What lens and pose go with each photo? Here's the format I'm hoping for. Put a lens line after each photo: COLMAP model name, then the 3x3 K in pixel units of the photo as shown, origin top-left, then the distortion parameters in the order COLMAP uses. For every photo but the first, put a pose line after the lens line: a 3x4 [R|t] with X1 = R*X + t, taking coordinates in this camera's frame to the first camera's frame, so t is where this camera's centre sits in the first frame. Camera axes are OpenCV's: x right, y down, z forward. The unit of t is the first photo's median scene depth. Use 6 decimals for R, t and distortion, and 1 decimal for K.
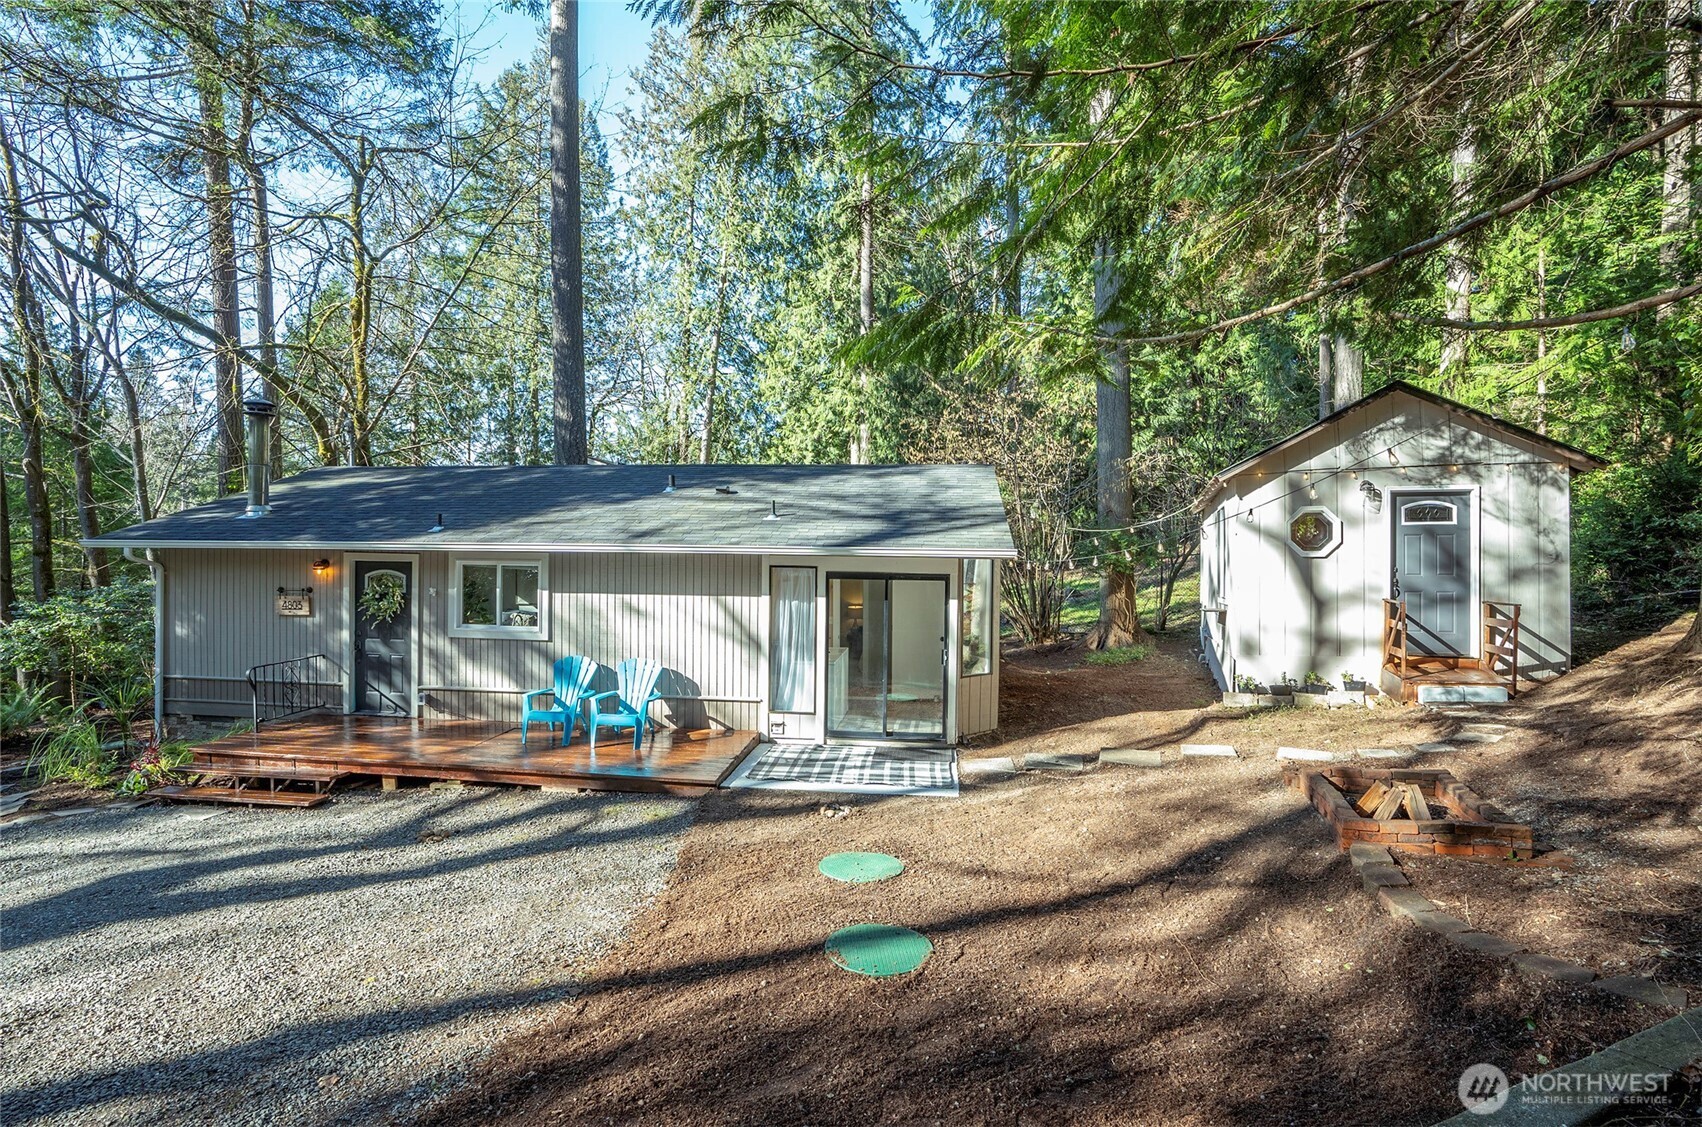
lens RADIAL K [[811.7, 0, 875.9], [0, 811.7, 531.0], [0, 0, 1]] dist [-0.075393, 0.030917]
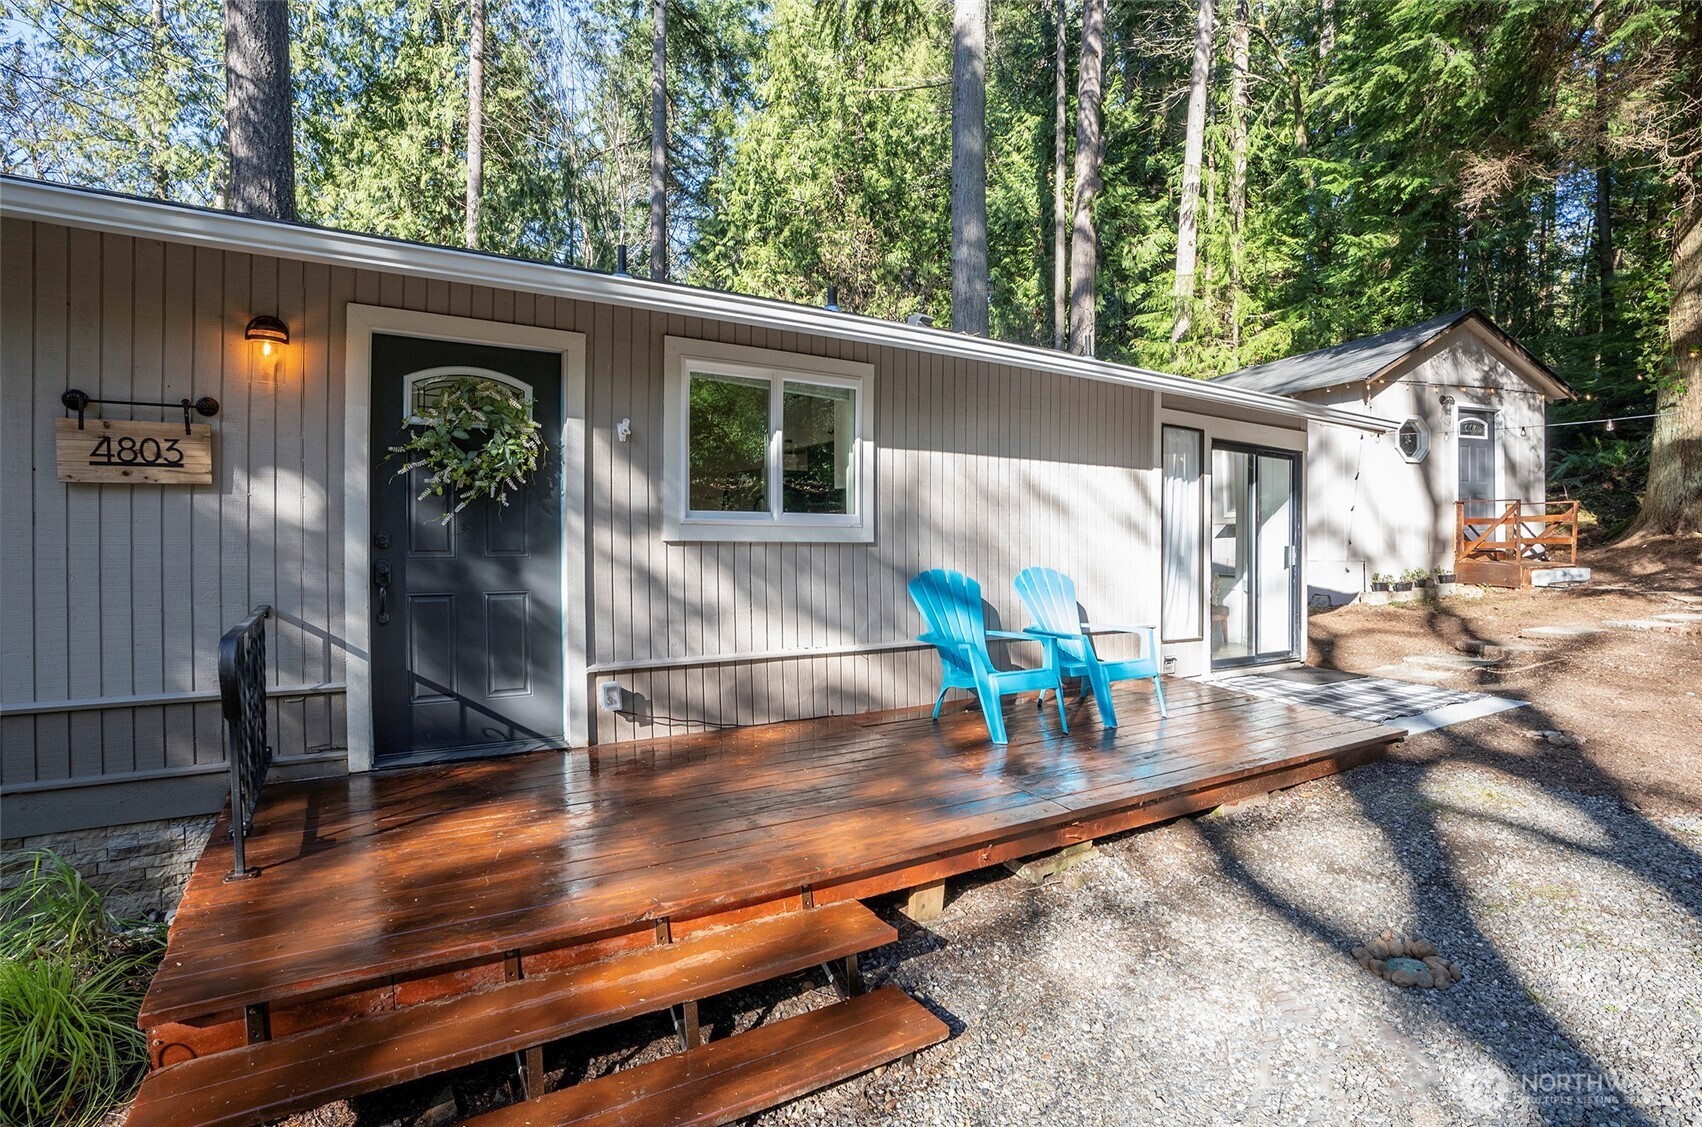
lens RADIAL K [[811.7, 0, 875.9], [0, 811.7, 531.0], [0, 0, 1]] dist [-0.075393, 0.030917]
pose [[0.812136, -0.002063, 0.583464, -0.691962], [-0.019765, 0.999323, 0.031044, 0.111906], [-0.583133, -0.036744, 0.811545, 0.585876]]
